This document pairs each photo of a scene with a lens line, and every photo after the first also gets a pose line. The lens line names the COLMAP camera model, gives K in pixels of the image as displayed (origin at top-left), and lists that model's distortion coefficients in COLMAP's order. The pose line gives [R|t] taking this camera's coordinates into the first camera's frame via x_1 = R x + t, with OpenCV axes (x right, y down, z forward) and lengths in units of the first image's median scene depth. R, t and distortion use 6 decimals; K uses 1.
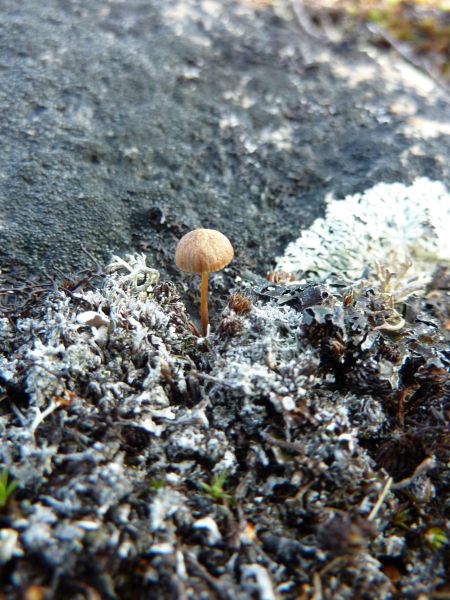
lens RADIAL K [[460.7, 0, 225.0], [0, 460.7, 300.0], [0, 0, 1]] dist [-0.039758, -0.003142]
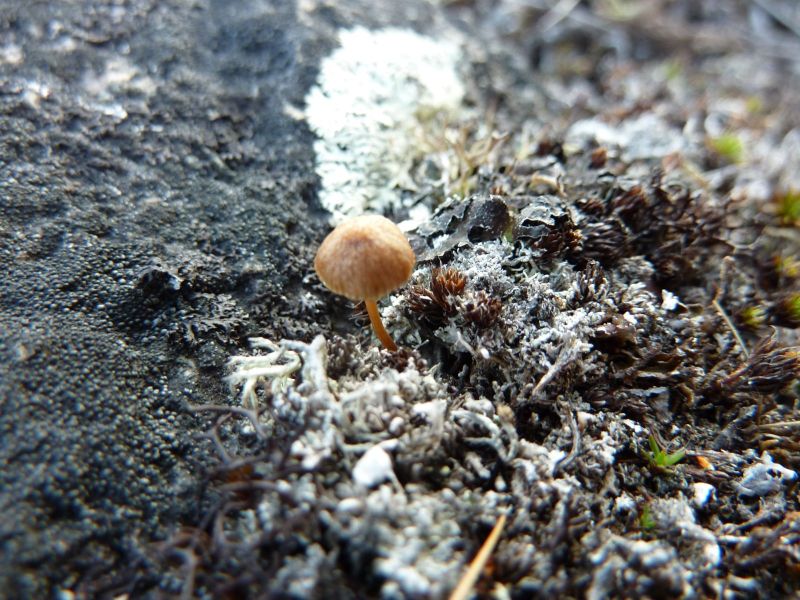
lens RADIAL K [[614.3, 0, 400.0], [0, 614.3, 300.0], [0, 0, 1]] dist [-0.039758, -0.003142]
pose [[0.511536, -0.640574, 0.572709, -0.407314], [0.576182, 0.750173, 0.324429, -0.231519], [-0.637452, 0.164028, 0.752828, 0.289570]]
